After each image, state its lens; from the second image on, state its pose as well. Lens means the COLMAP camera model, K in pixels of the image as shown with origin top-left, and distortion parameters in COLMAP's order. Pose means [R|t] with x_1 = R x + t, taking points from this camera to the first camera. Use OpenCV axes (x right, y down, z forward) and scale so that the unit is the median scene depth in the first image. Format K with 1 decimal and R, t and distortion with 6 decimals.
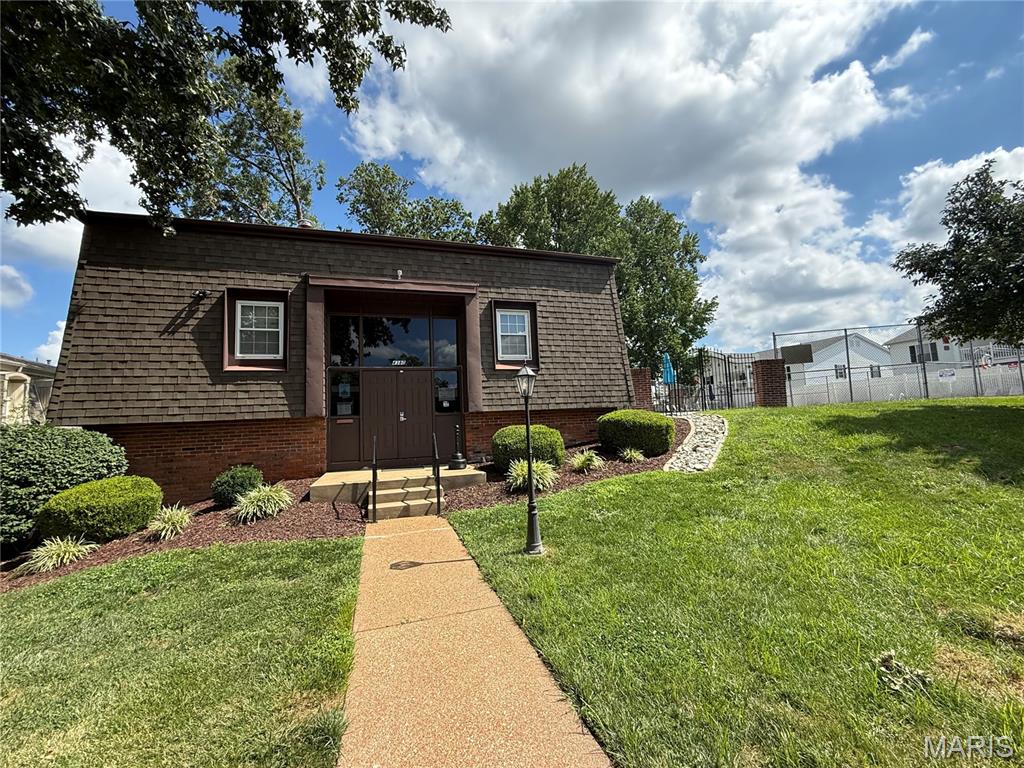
lens RADIAL K [[396.1, 0, 512.0], [0, 396.1, 384.0], [0, 0, 1]] dist [-0.001071, -0.000065]
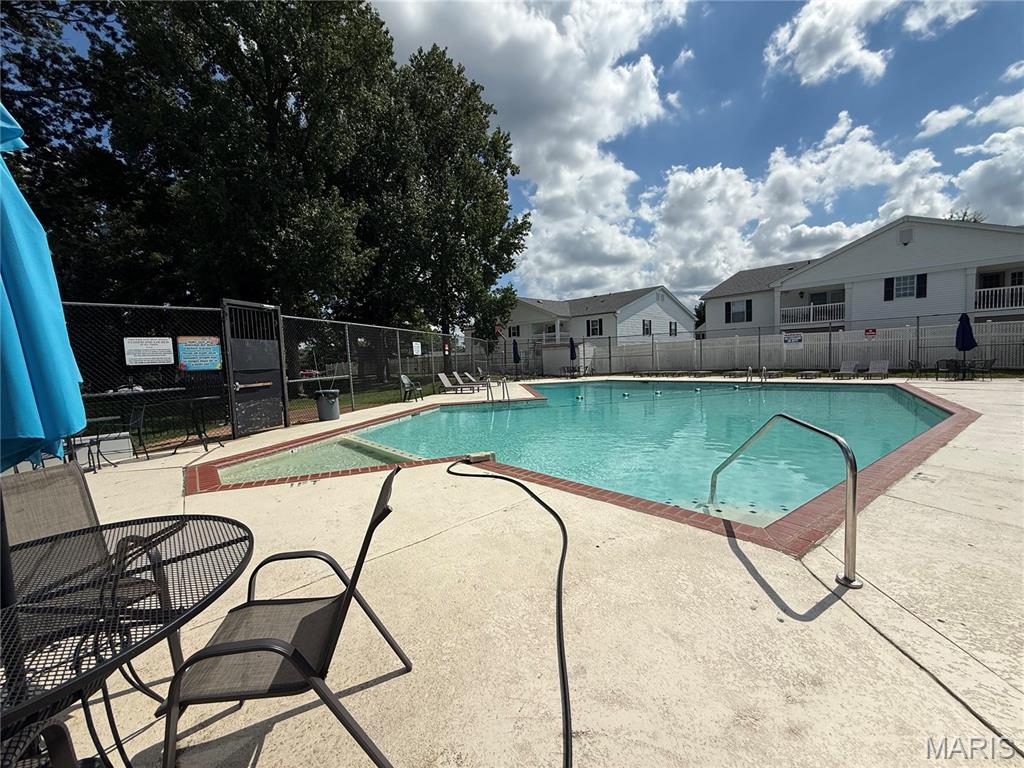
lens RADIAL K [[405.9, 0, 512.0], [0, 405.9, 384.0], [0, 0, 1]] dist [0.001815, 0.000143]
pose [[0.900363, -0.016009, 0.434845, 0.635440], [-0.043007, 0.991156, 0.125537, -0.033984], [-0.433009, -0.131730, 0.891712, 1.231369]]
